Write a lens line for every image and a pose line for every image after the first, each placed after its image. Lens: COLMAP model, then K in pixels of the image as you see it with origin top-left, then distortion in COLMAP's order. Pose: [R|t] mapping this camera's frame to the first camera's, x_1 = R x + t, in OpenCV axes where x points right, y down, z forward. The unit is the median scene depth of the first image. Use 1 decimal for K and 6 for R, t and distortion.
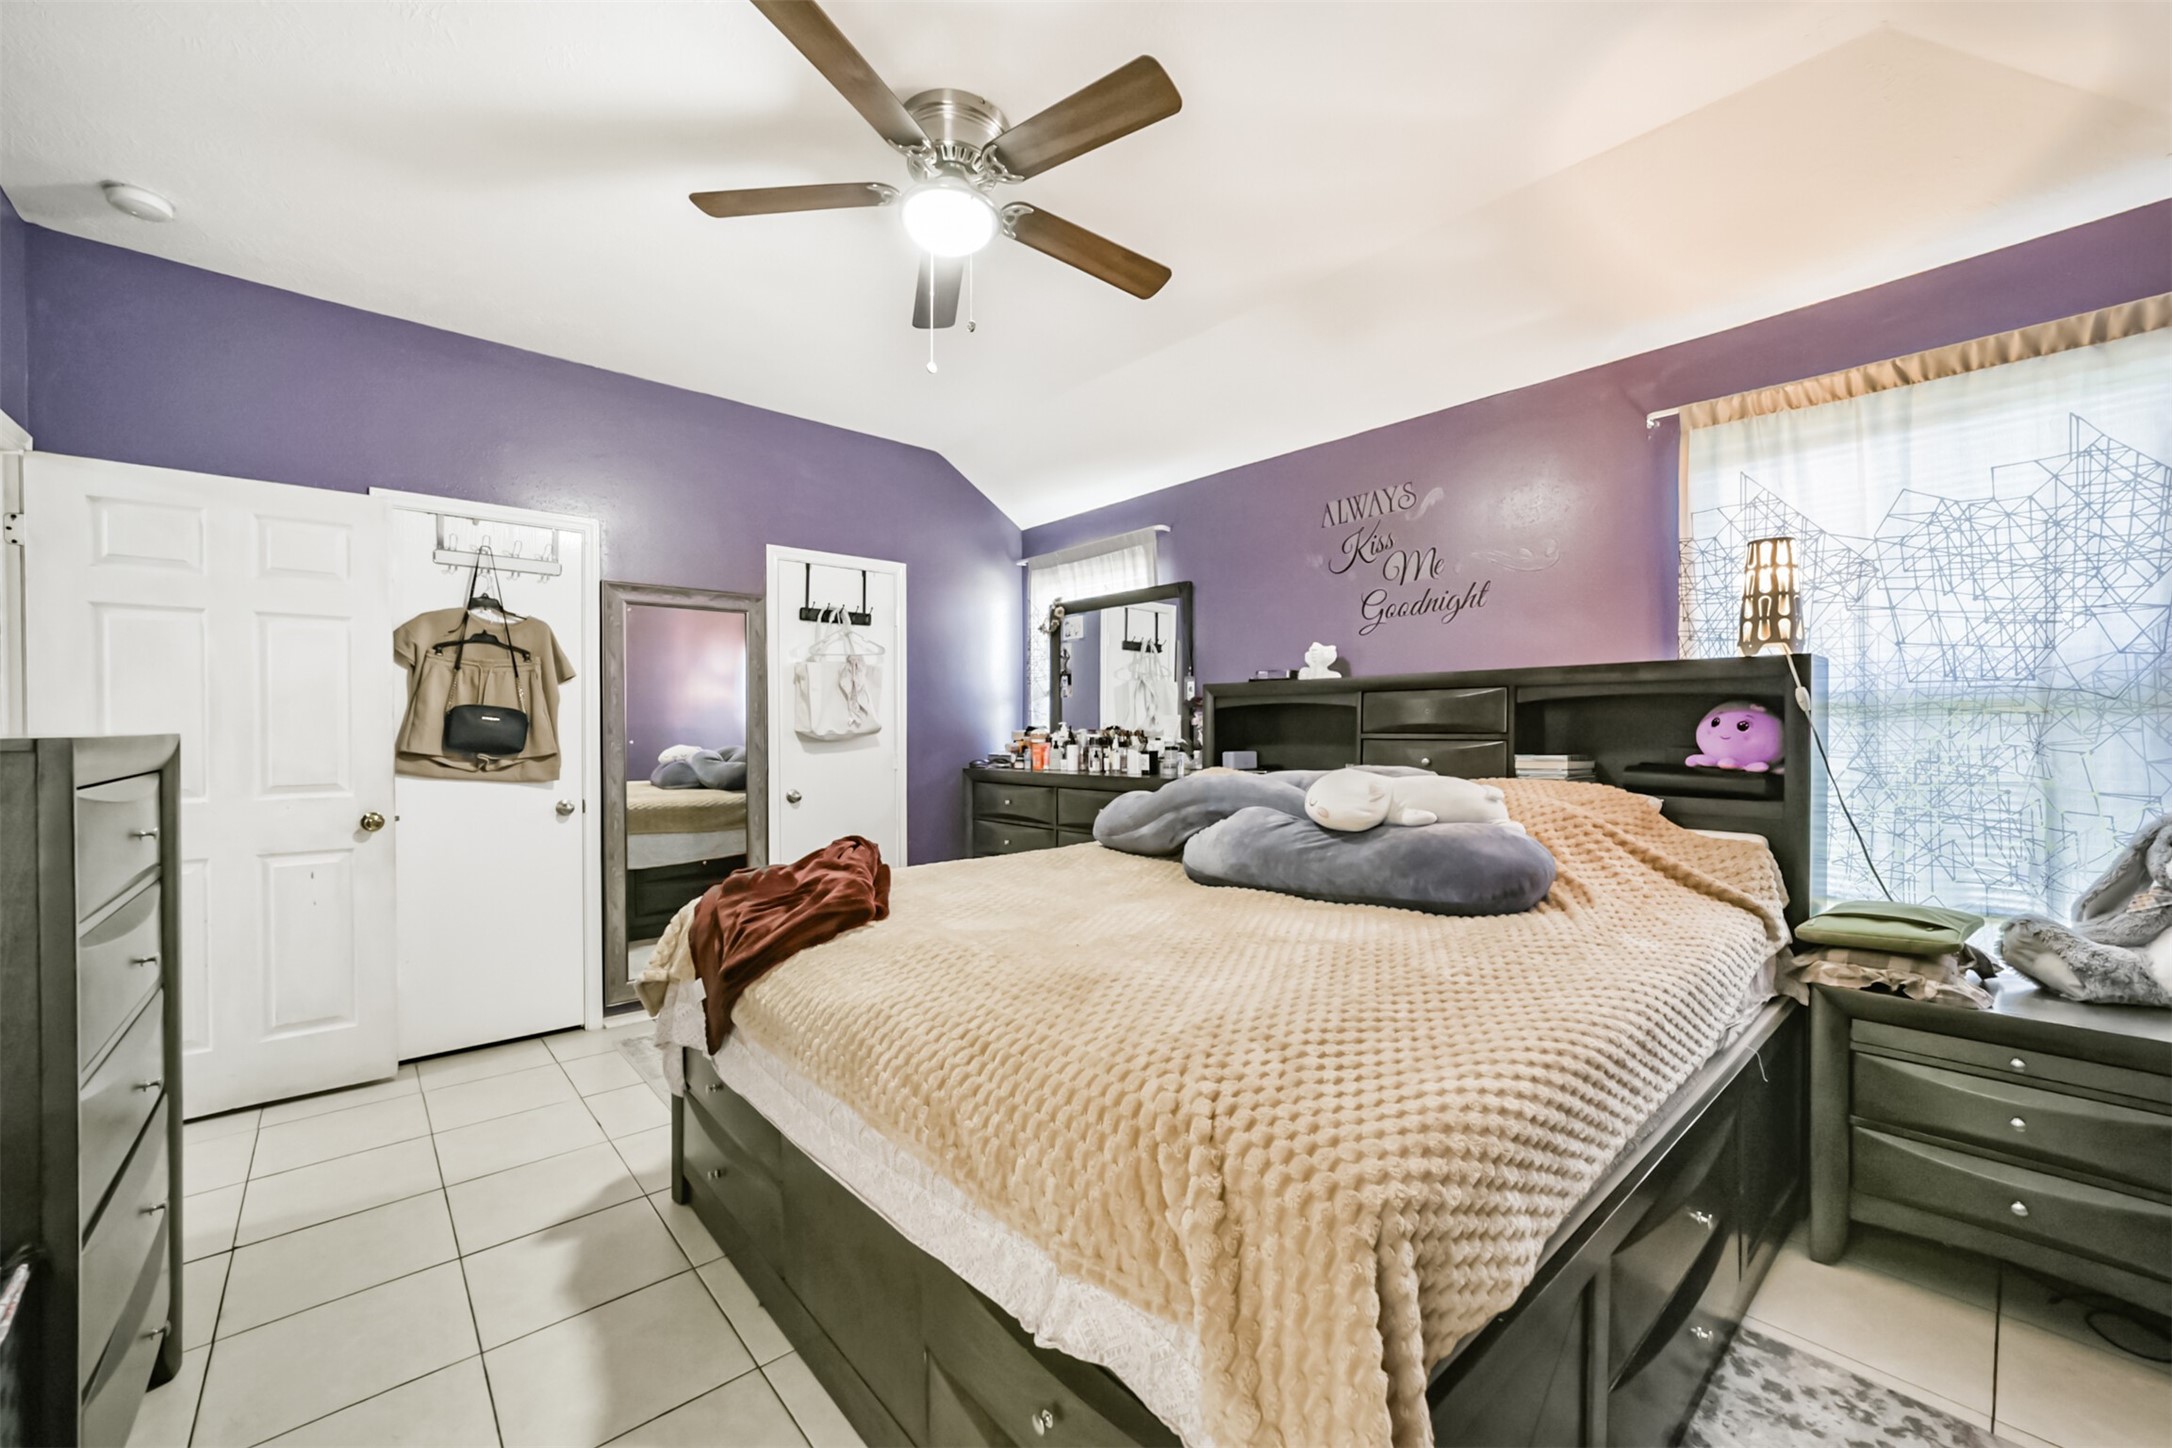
lens RADIAL K [[845.8, 0, 1082.3], [0, 845.8, 724.1], [0, 0, 1]] dist [-0.002878, 0.001528]
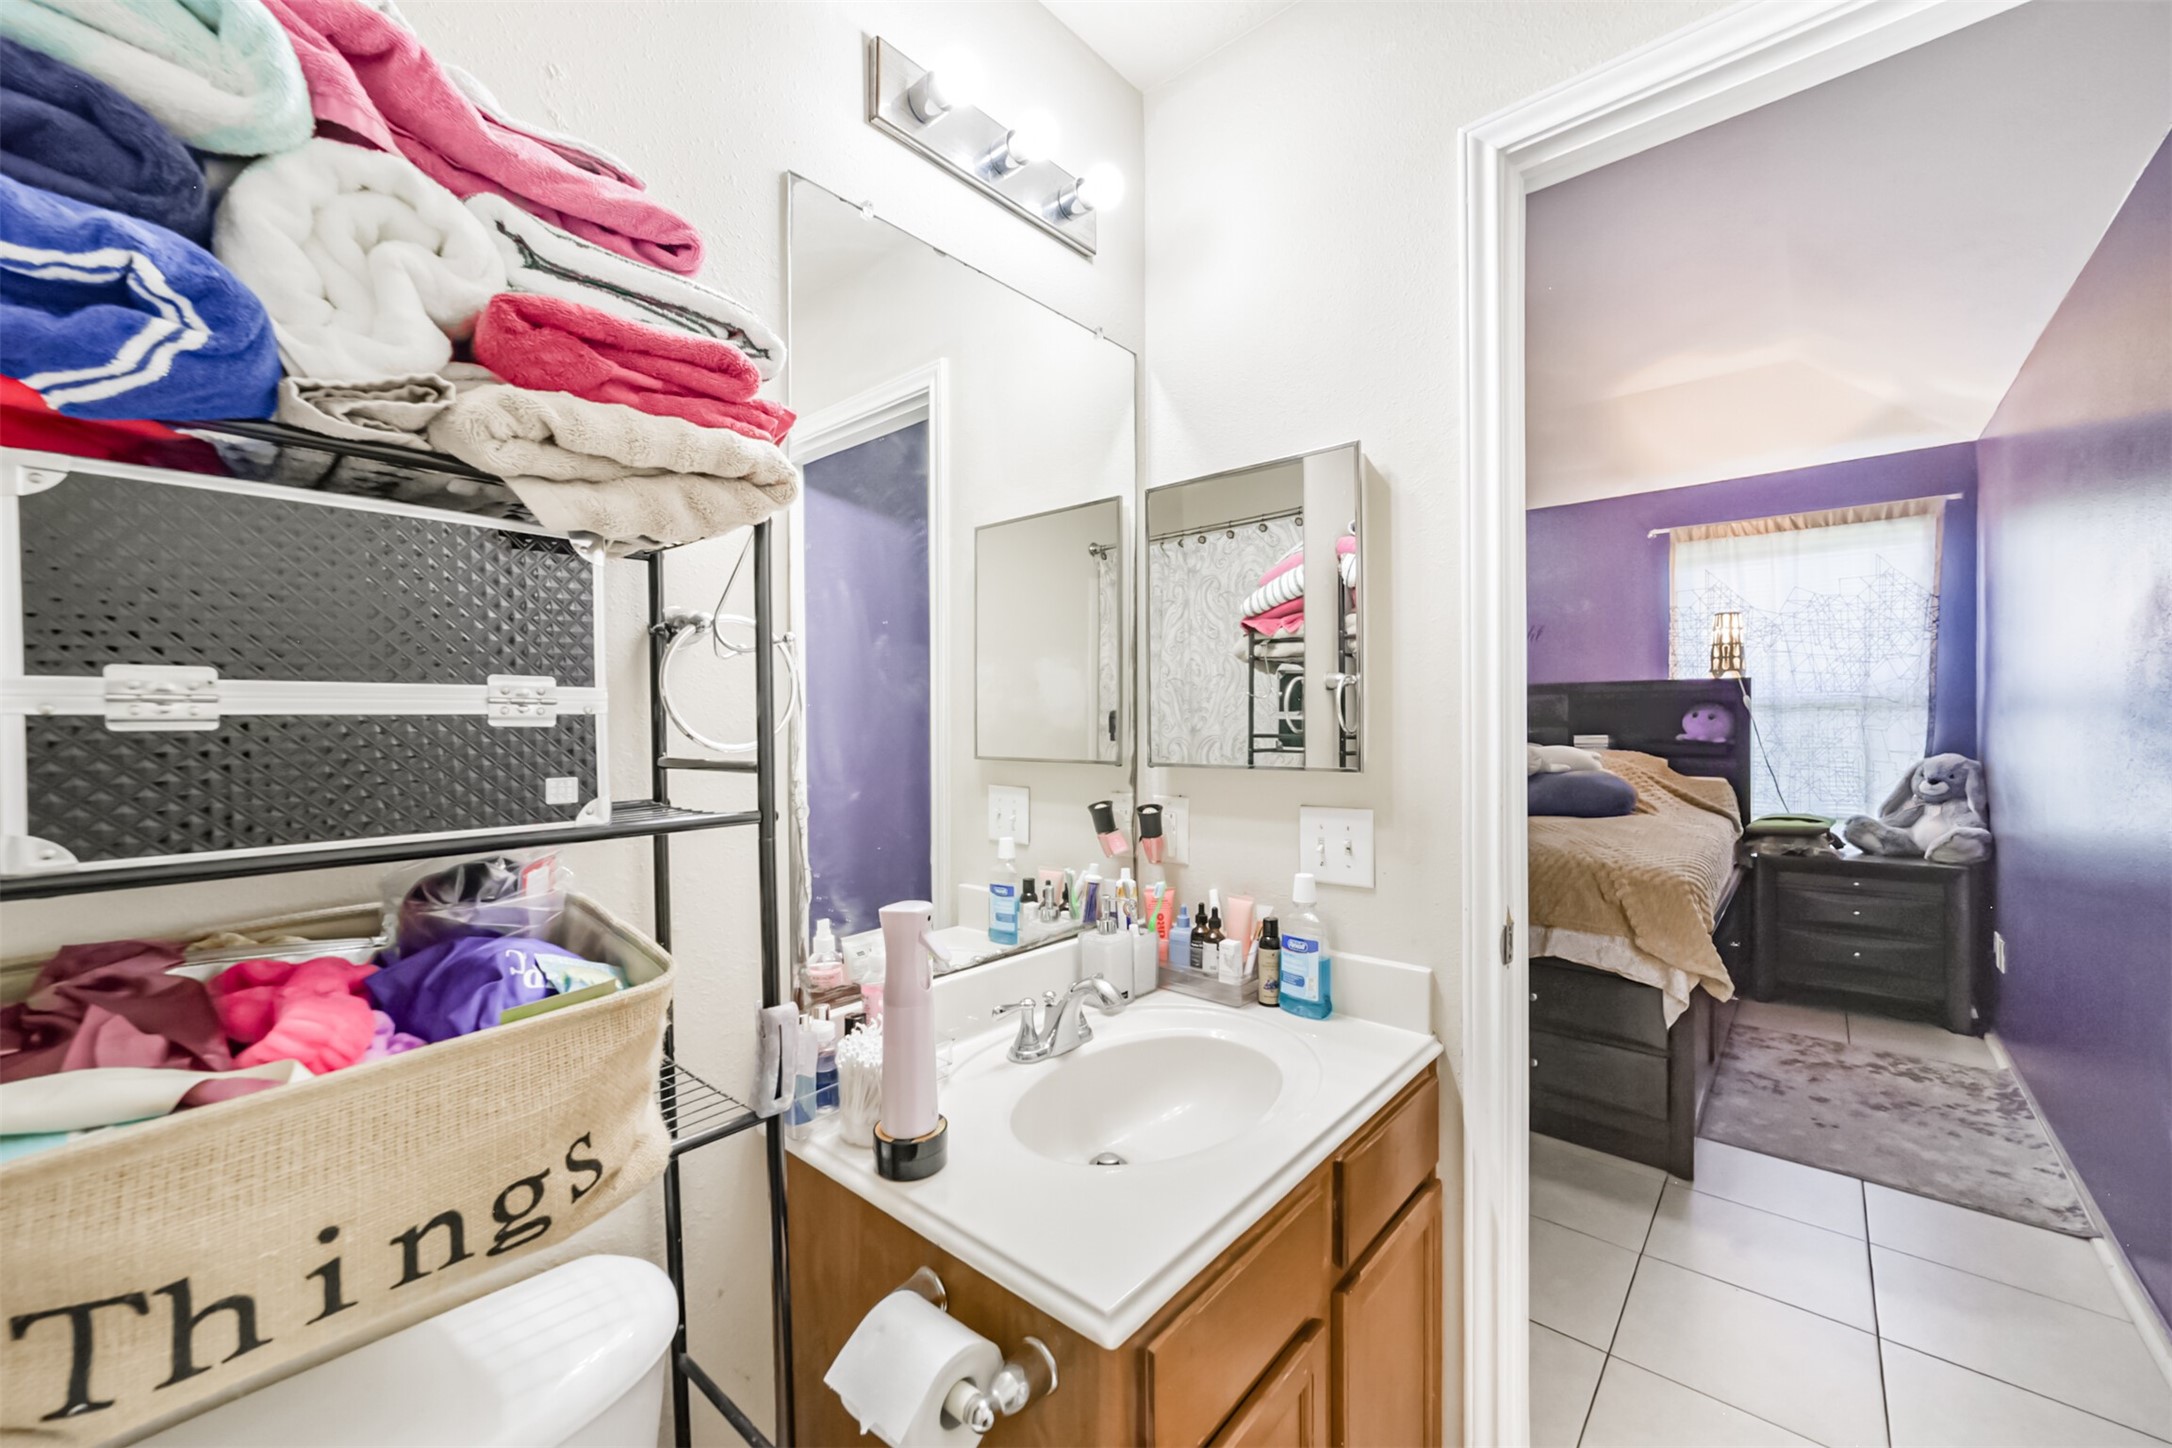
lens RADIAL K [[845.8, 0, 1078.7], [0, 845.8, 720.5], [0, 0, 1]] dist [-0.002878, 0.001528]
pose [[0.991761, -0.002387, 0.128079, -0.803695], [0.002101, 0.999995, 0.002362, 0.002513], [-0.128084, -0.002074, 0.991761, -0.616998]]
